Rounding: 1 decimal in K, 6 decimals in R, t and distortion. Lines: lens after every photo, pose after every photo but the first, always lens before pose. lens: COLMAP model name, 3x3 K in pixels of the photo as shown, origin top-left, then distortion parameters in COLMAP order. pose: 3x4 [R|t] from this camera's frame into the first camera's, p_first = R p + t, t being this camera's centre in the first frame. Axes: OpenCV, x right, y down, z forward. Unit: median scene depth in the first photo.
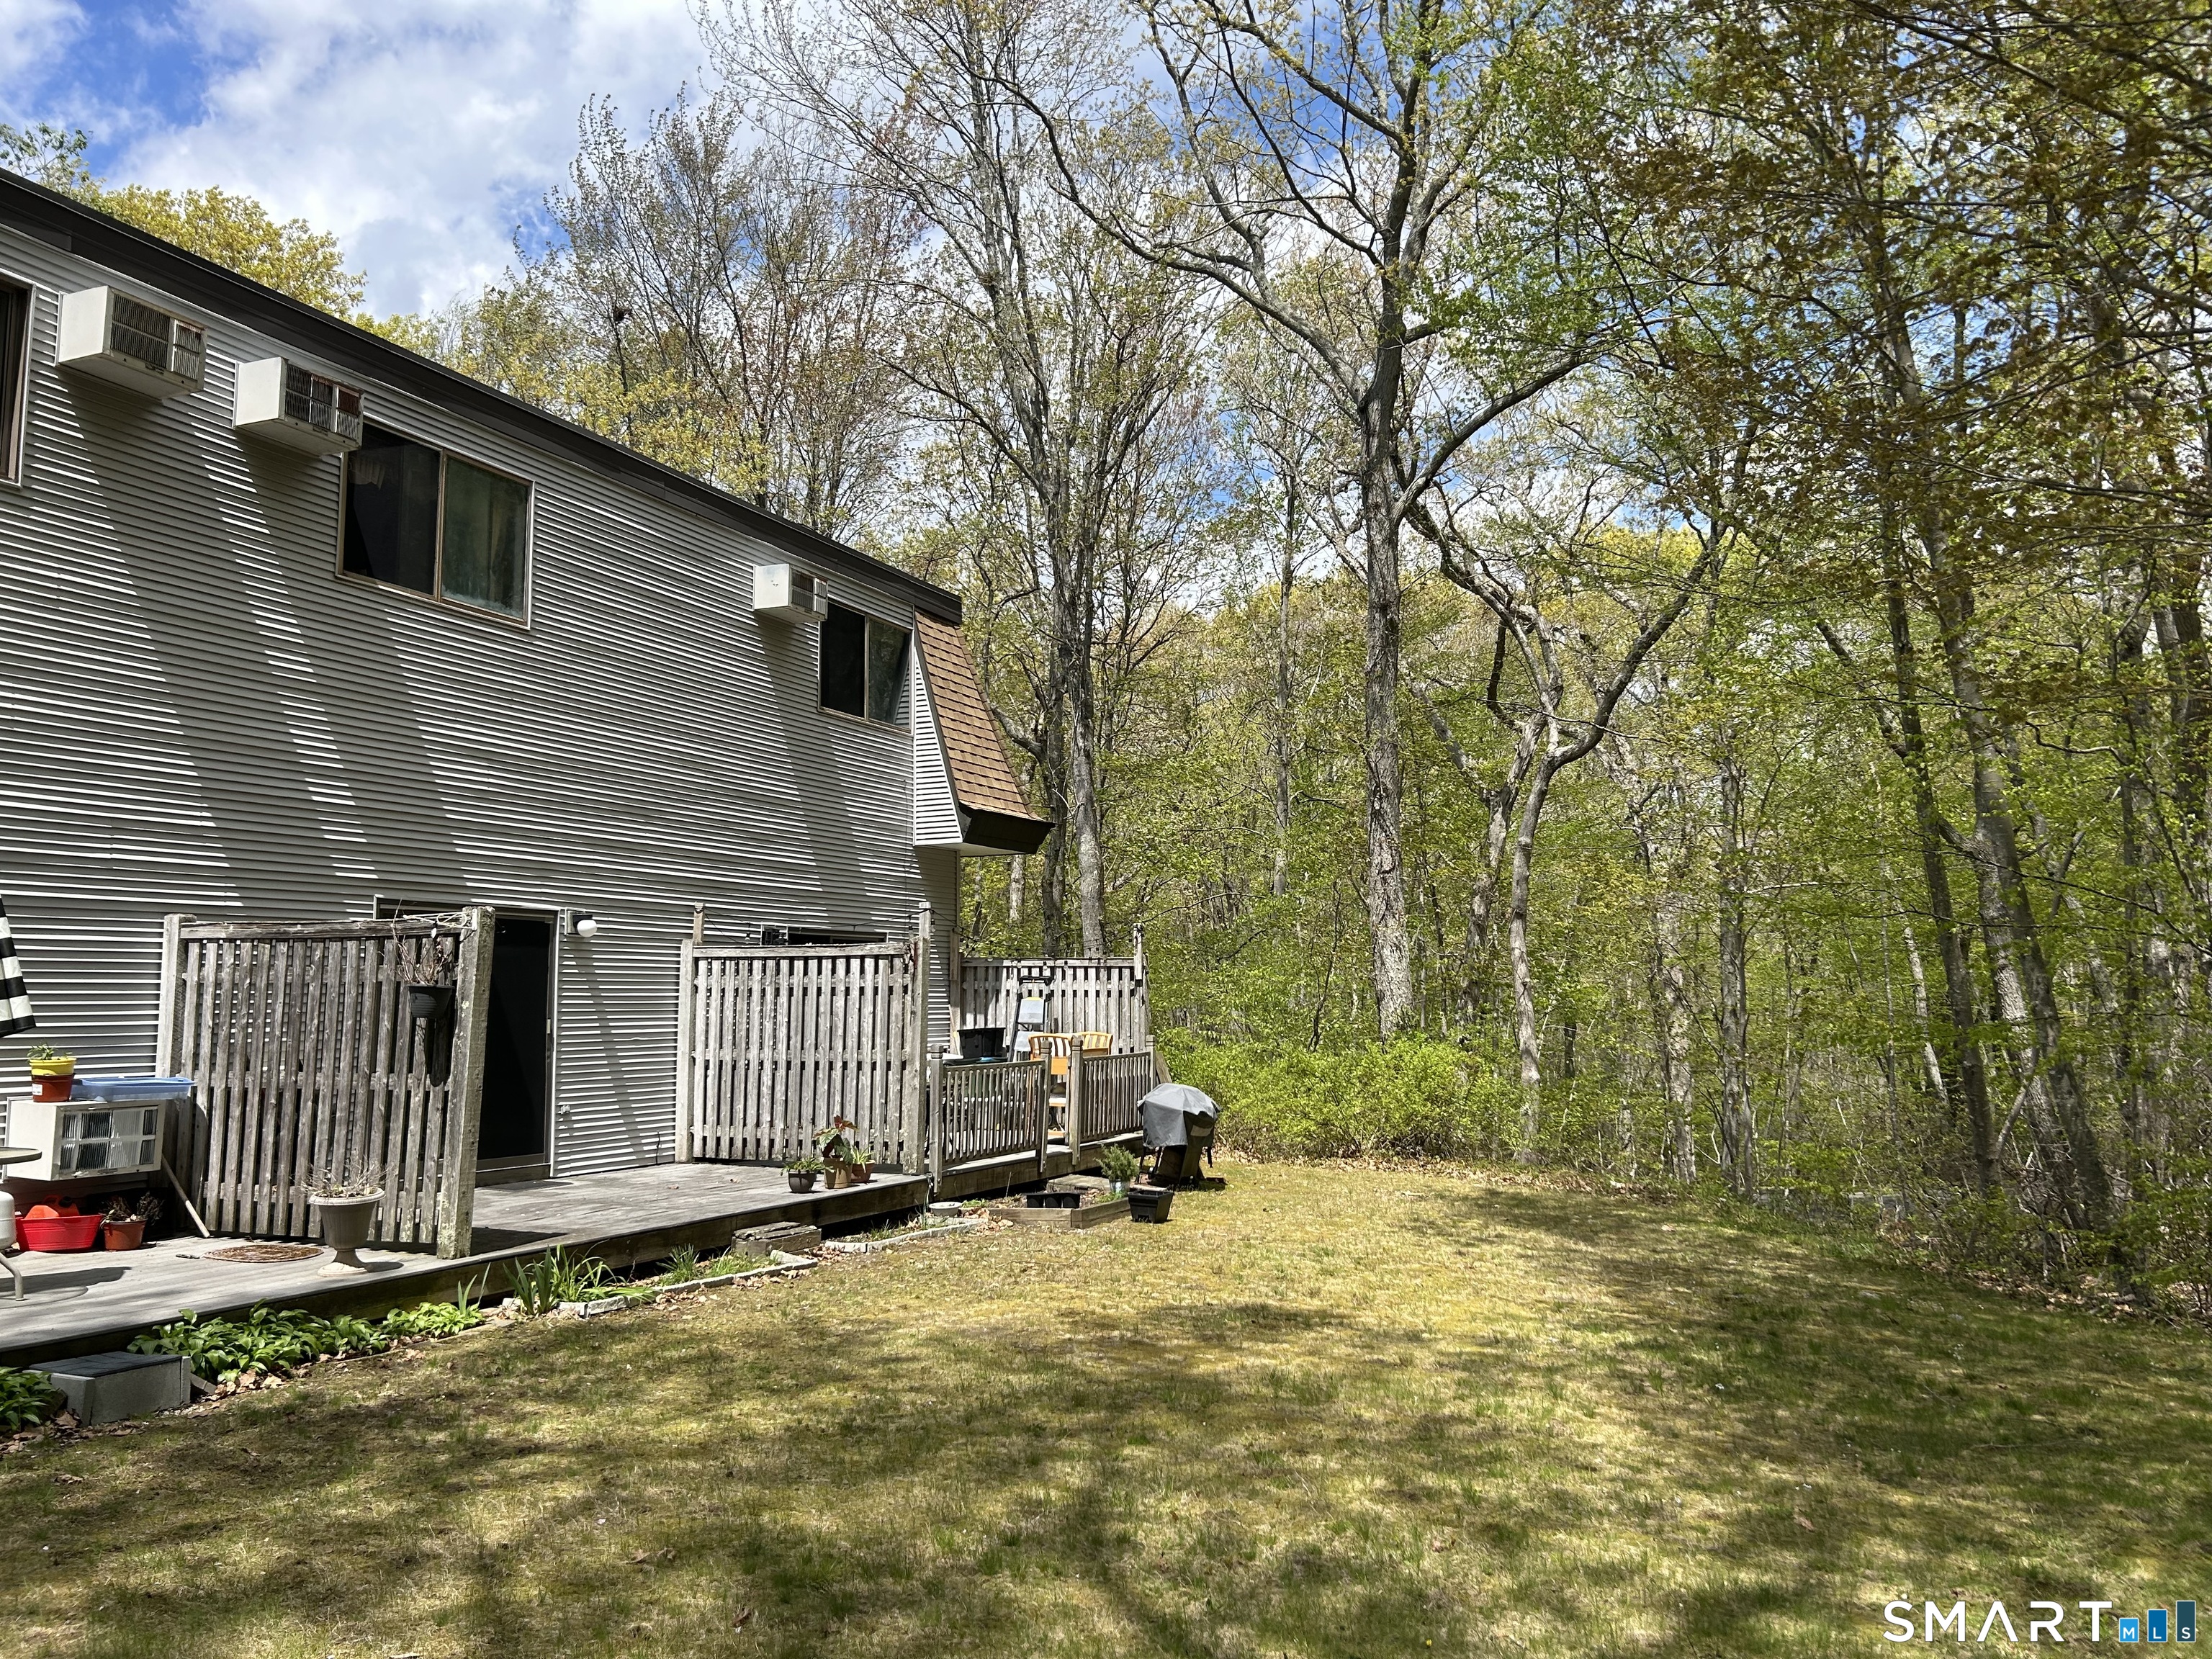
lens RADIAL K [[1643.0, 0, 1106.0], [0, 1643.0, 829.5], [0, 0, 1]] dist [0.050549, -0.008886]
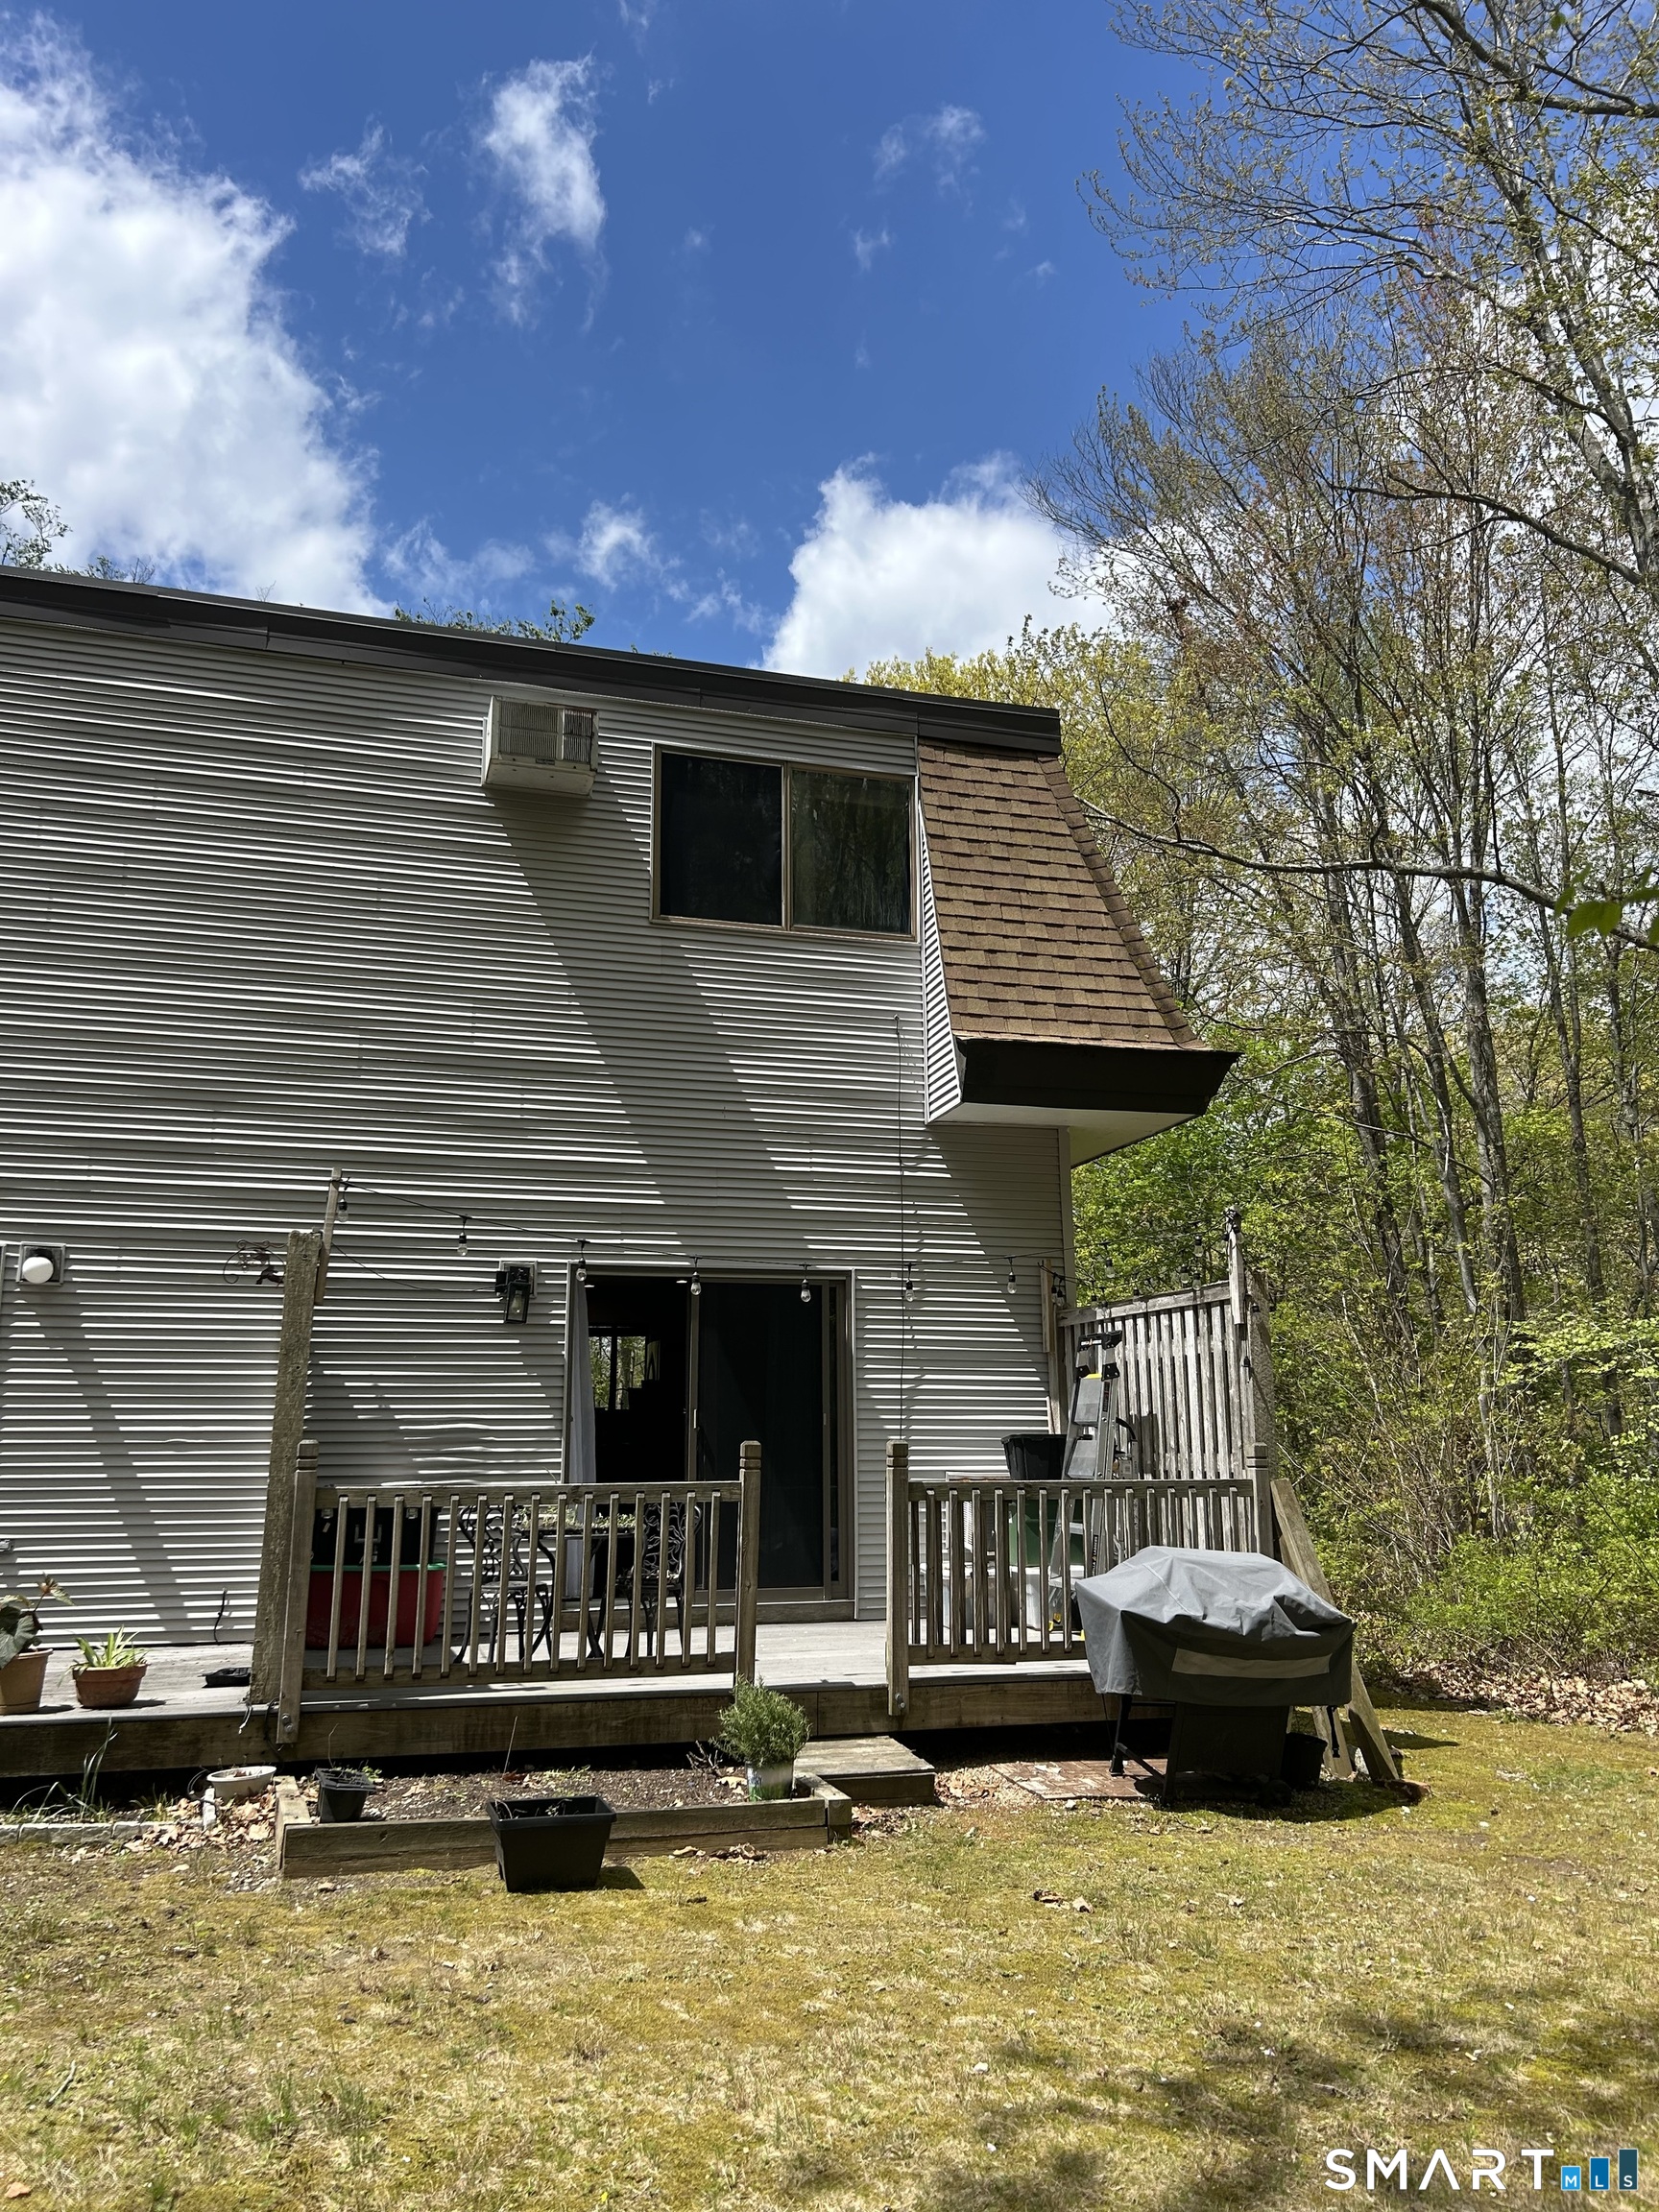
lens RADIAL K [[1643.0, 0, 832.5], [0, 1643.0, 1133.3], [0, 0, 1]] dist [0.050549, -0.008886]
pose [[0.672835, -0.129710, -0.728332, 0.299138], [0.082425, 0.991523, -0.100437, 0.072555], [0.735186, 0.007545, 0.677823, 0.570488]]
